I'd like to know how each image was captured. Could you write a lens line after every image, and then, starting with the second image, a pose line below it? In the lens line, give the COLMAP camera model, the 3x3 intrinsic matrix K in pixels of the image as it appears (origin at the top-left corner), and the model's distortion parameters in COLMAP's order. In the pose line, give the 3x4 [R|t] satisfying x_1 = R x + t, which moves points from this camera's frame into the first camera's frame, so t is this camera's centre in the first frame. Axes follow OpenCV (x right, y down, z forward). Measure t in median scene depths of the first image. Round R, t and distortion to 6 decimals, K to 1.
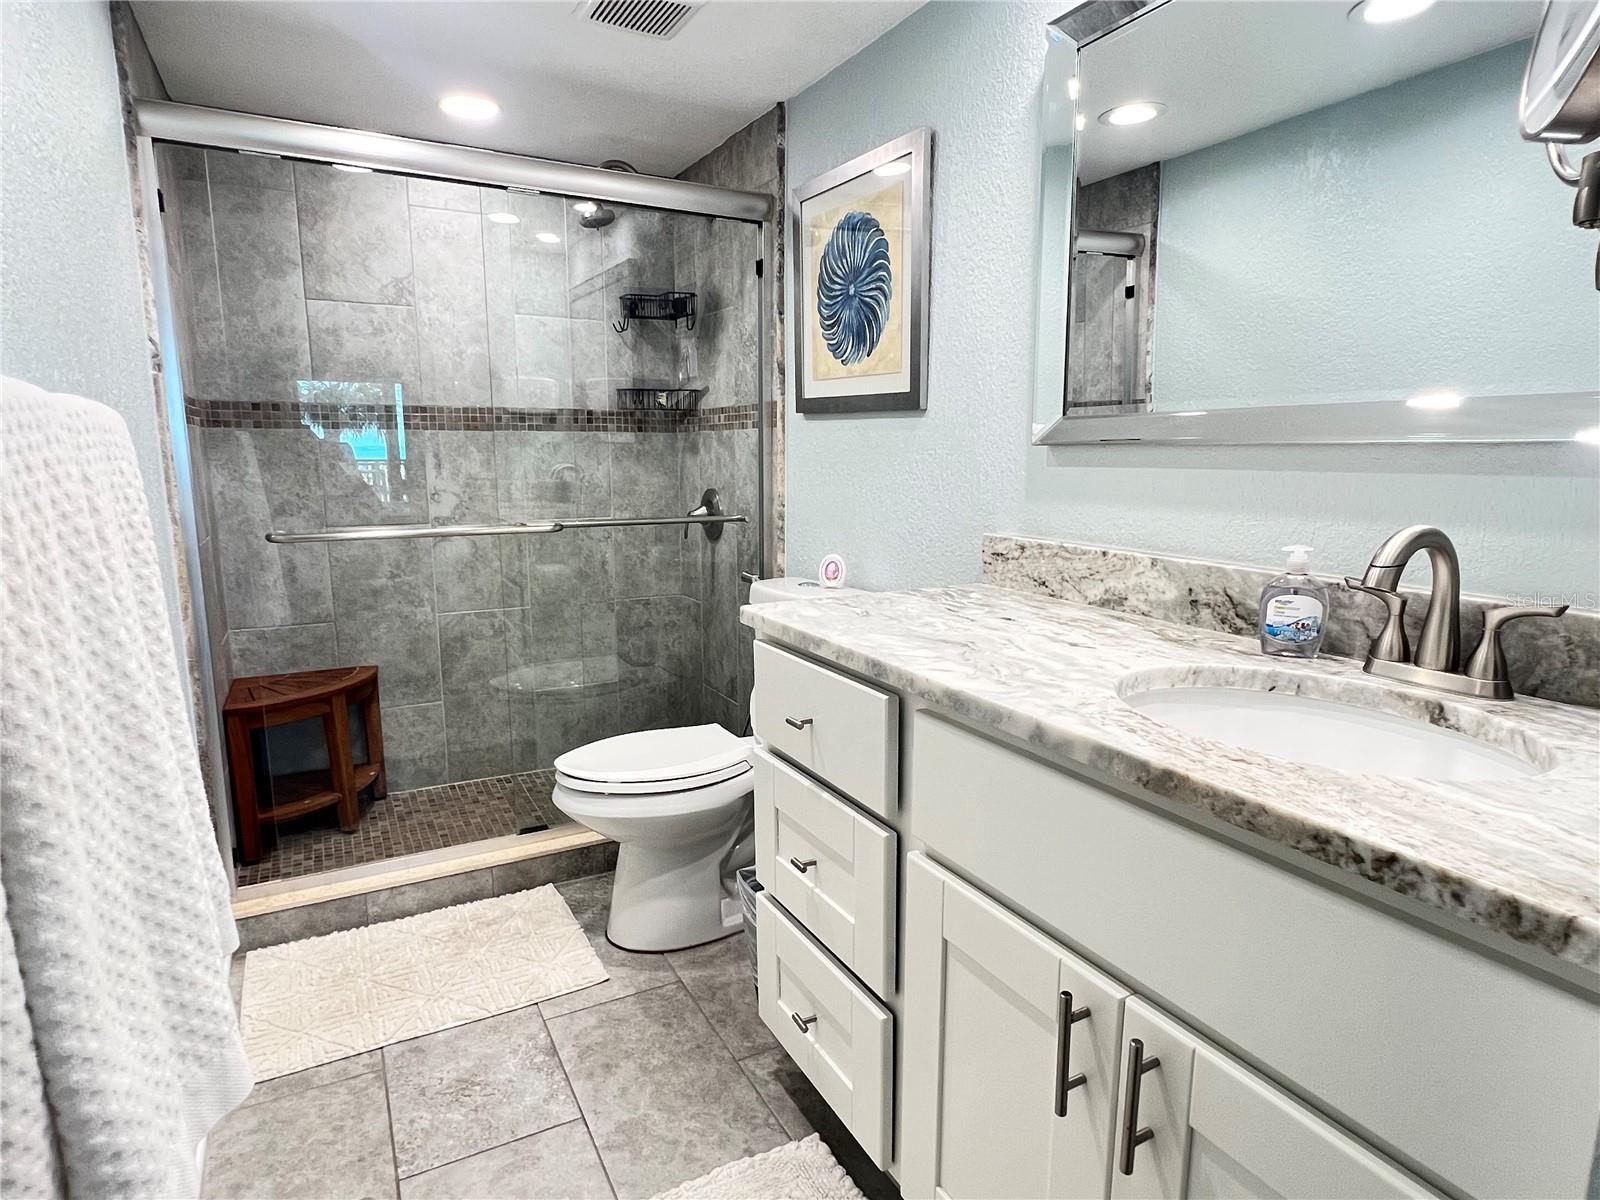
lens RADIAL K [[924.6, 0, 800.0], [0, 924.6, 600.0], [0, 0, 1]] dist [-0.002426, -0.000462]
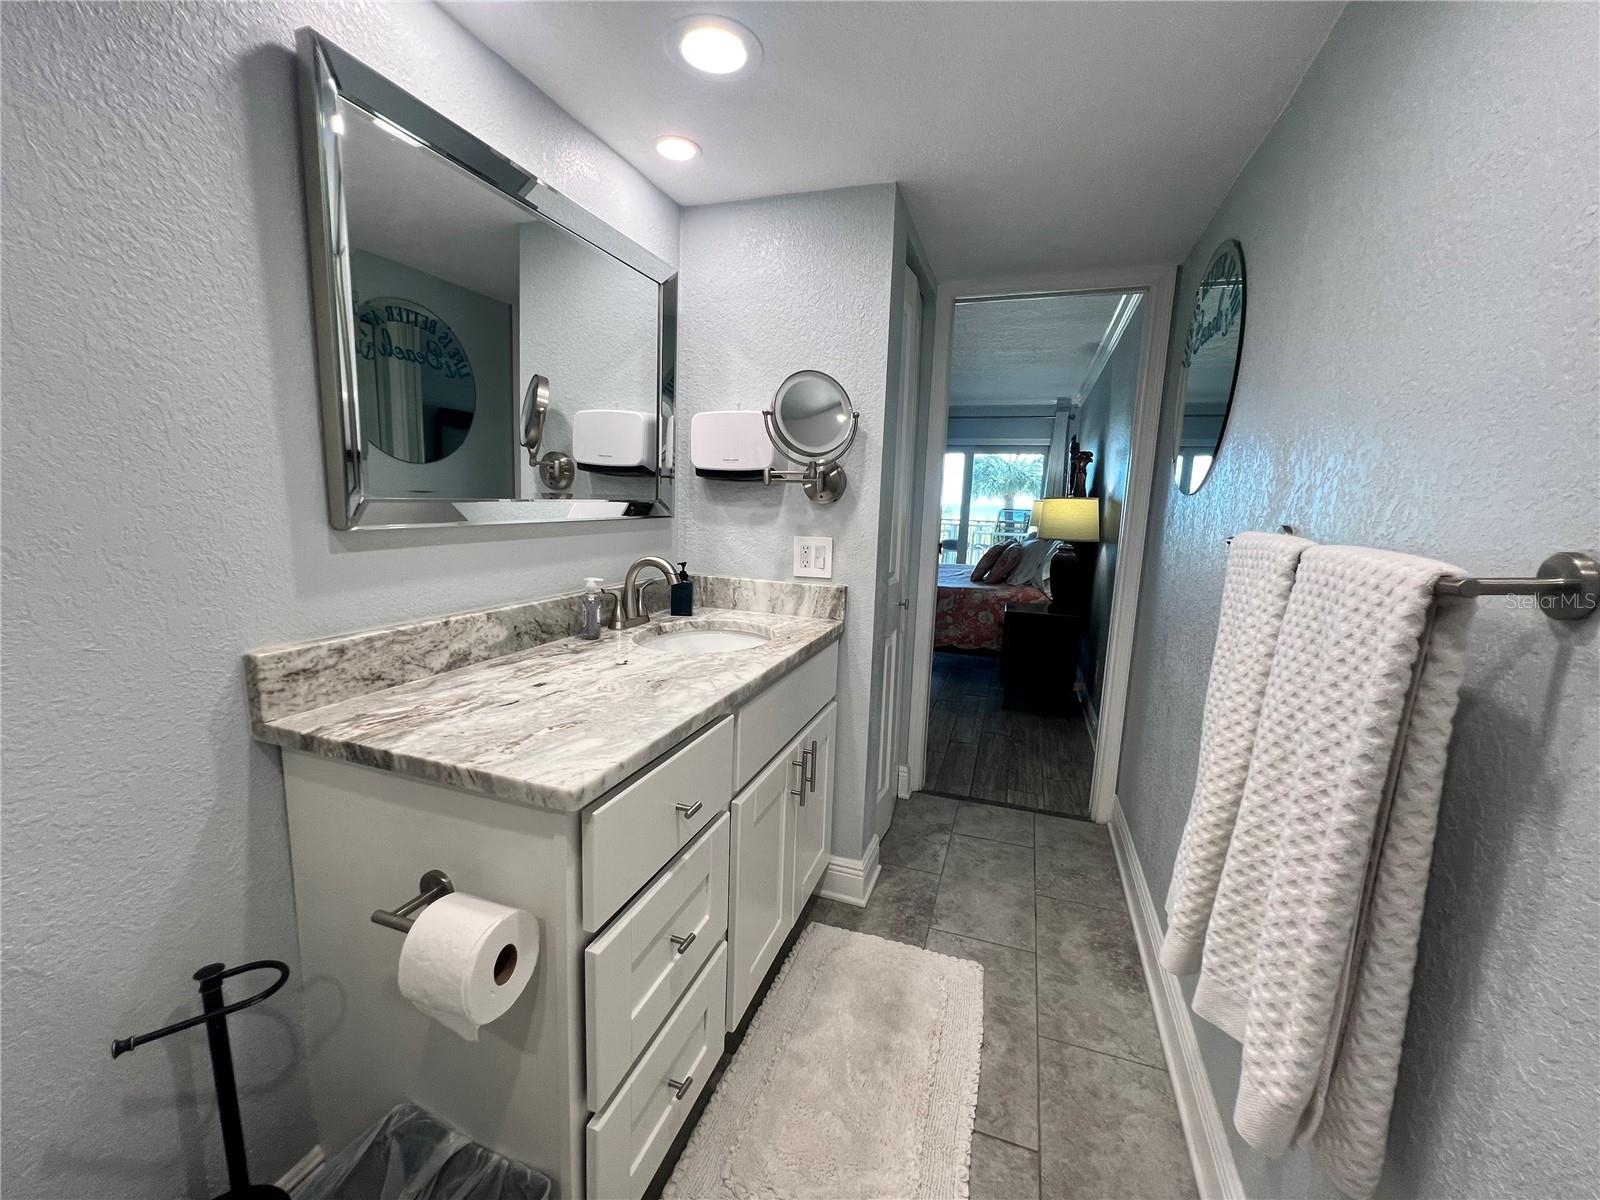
lens RADIAL K [[644.2, 0, 800.0], [0, 644.2, 600.0], [0, 0, 1]] dist [-0.000392, -0.000046]
pose [[-0.675048, -0.139353, 0.724494, -0.519140], [0.086129, 0.960400, 0.264980, -0.246777], [-0.732730, 0.241274, -0.636313, 1.175228]]
